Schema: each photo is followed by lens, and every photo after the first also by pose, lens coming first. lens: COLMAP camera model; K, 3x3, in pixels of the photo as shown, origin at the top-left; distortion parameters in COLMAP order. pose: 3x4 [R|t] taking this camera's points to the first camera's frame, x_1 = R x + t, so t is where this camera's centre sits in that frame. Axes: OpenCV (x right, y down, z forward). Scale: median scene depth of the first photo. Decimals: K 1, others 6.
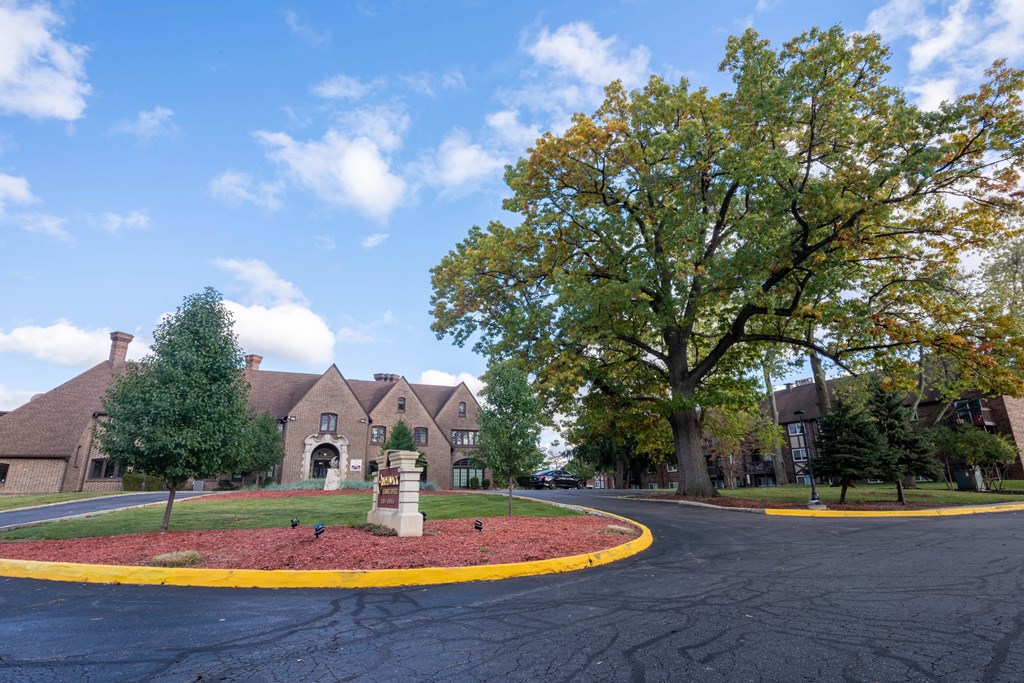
lens RADIAL K [[514.7, 0, 515.3], [0, 514.7, 325.2], [0, 0, 1]] dist [0.000589, 0.000068]
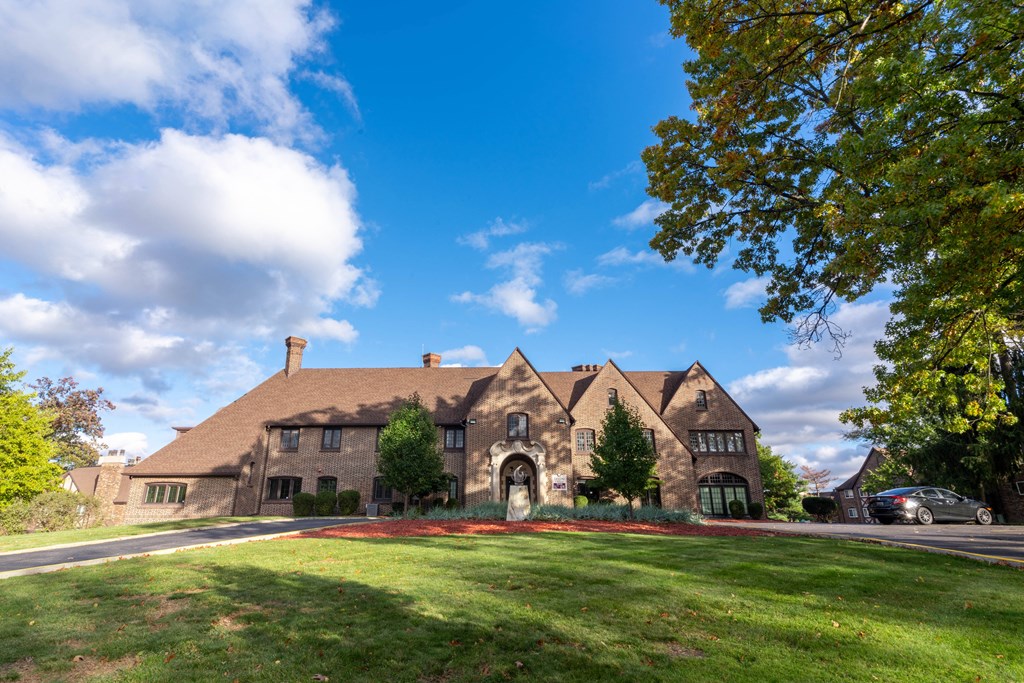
lens RADIAL K [[503.6, 0, 517.0], [0, 503.6, 349.5], [0, 0, 1]] dist [0.000171, 0.000045]
pose [[0.923666, -0.105743, -0.368319, -0.085602], [0.105337, 0.994209, -0.021271, 0.096356], [0.368435, -0.019150, 0.929456, 0.329968]]
